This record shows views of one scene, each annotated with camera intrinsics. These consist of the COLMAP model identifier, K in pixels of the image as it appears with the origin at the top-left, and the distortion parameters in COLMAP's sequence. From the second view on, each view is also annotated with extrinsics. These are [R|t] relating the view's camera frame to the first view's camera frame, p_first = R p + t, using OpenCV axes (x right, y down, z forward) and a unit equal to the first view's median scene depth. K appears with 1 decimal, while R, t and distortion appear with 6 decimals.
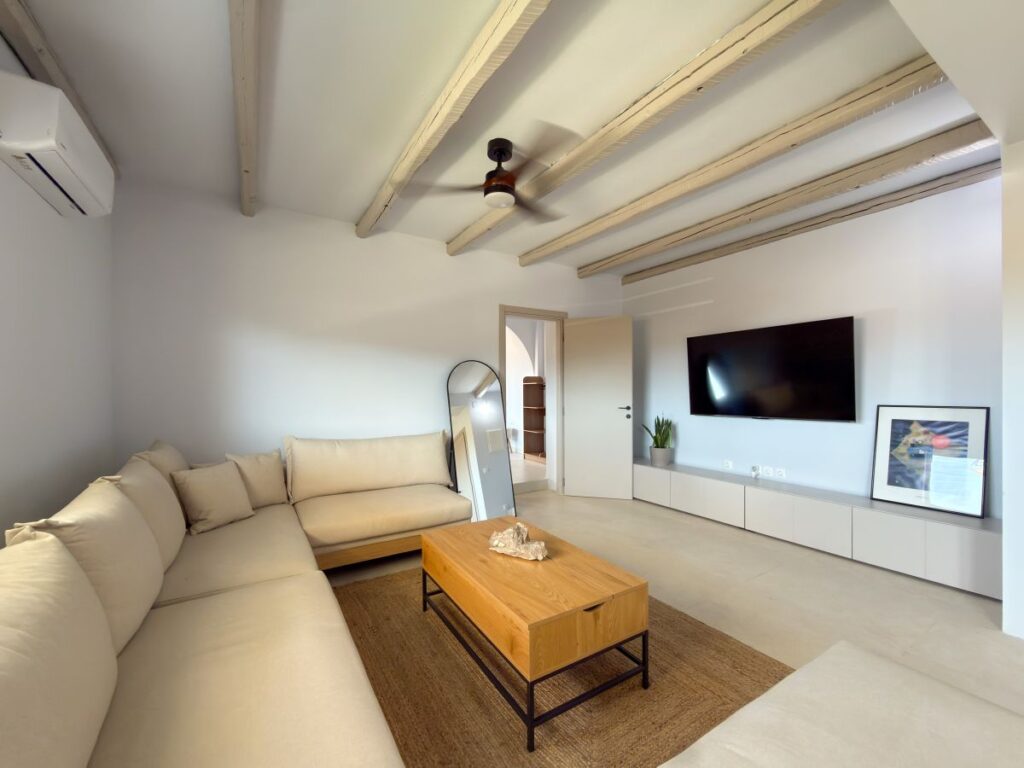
lens RADIAL K [[414.1, 0, 508.8], [0, 414.1, 396.9], [0, 0, 1]] dist [-0.000211, -0.000141]
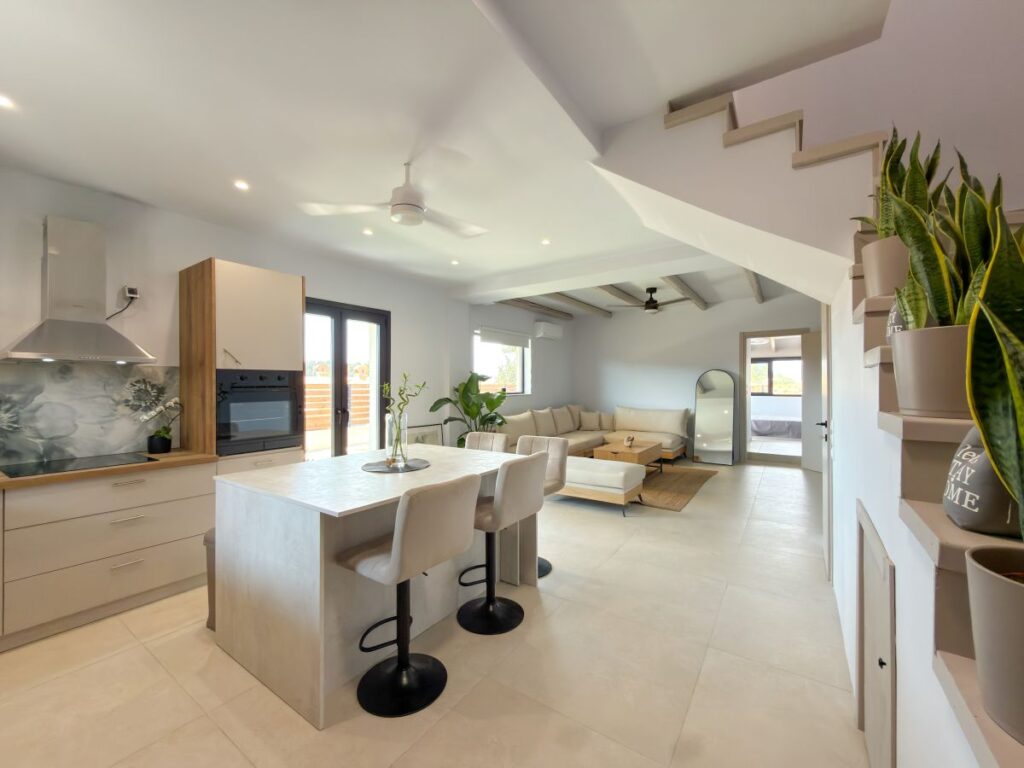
lens RADIAL K [[408.0, 0, 514.4], [0, 408.0, 383.9], [0, 0, 1]] dist [0.000183, 0.000206]
pose [[0.405215, 0.003252, -0.914215, 1.360174], [-0.012621, 0.999918, -0.002037, -0.019183], [0.914134, 0.012363, 0.405223, -0.525292]]
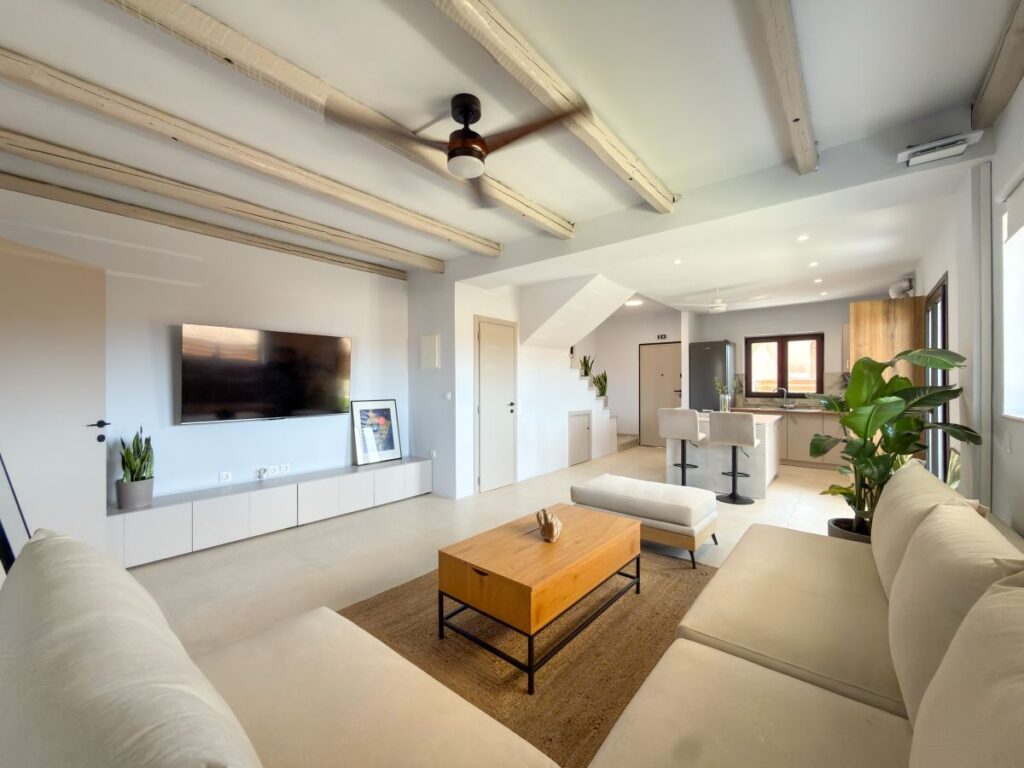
lens RADIAL K [[412.9, 0, 512.0], [0, 412.9, 384.0], [0, 0, 1]] dist [0.001232, 0.000034]
pose [[-0.315747, 0.009758, 0.948793, -0.618322], [0.020925, 0.999776, -0.003319, -0.021880], [-0.948613, 0.018805, -0.315880, 0.866189]]
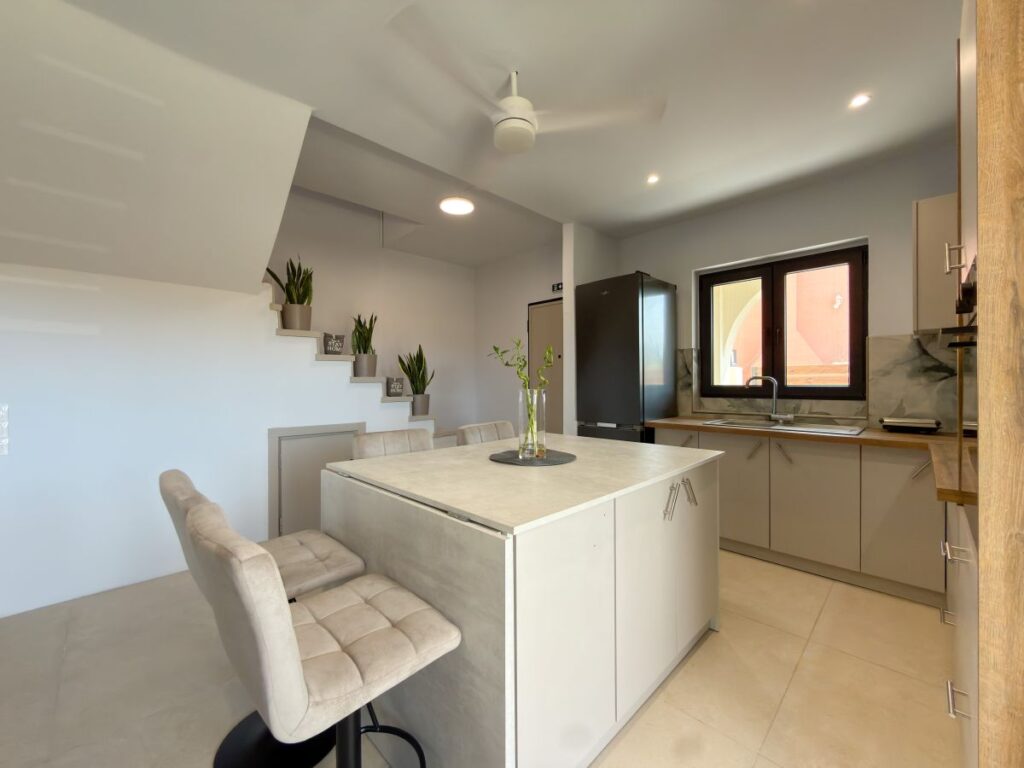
lens RADIAL K [[408.0, 0, 514.4], [0, 408.0, 383.9], [0, 0, 1]] dist [0.000183, 0.000206]
pose [[-0.225692, 0.009448, 0.974153, 0.138693], [0.023583, 0.999713, -0.004232, 0.026343], [-0.973913, 0.022018, -0.225850, -0.281038]]
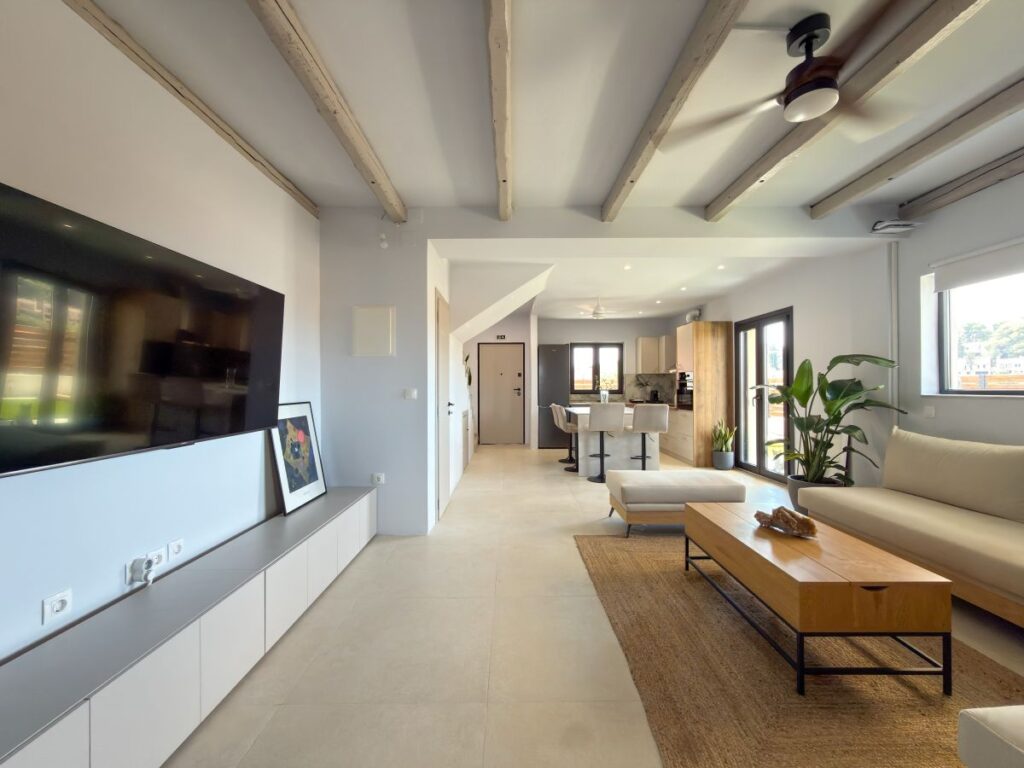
lens RADIAL K [[410.5, 0, 512.0], [0, 410.5, 384.0], [0, 0, 1]] dist [-0.000777, -0.000351]
pose [[-0.852313, 0.014284, 0.522837, 0.035870], [0.020165, 0.999781, 0.005557, -0.016435], [-0.522643, 0.015279, -0.852415, 1.355863]]
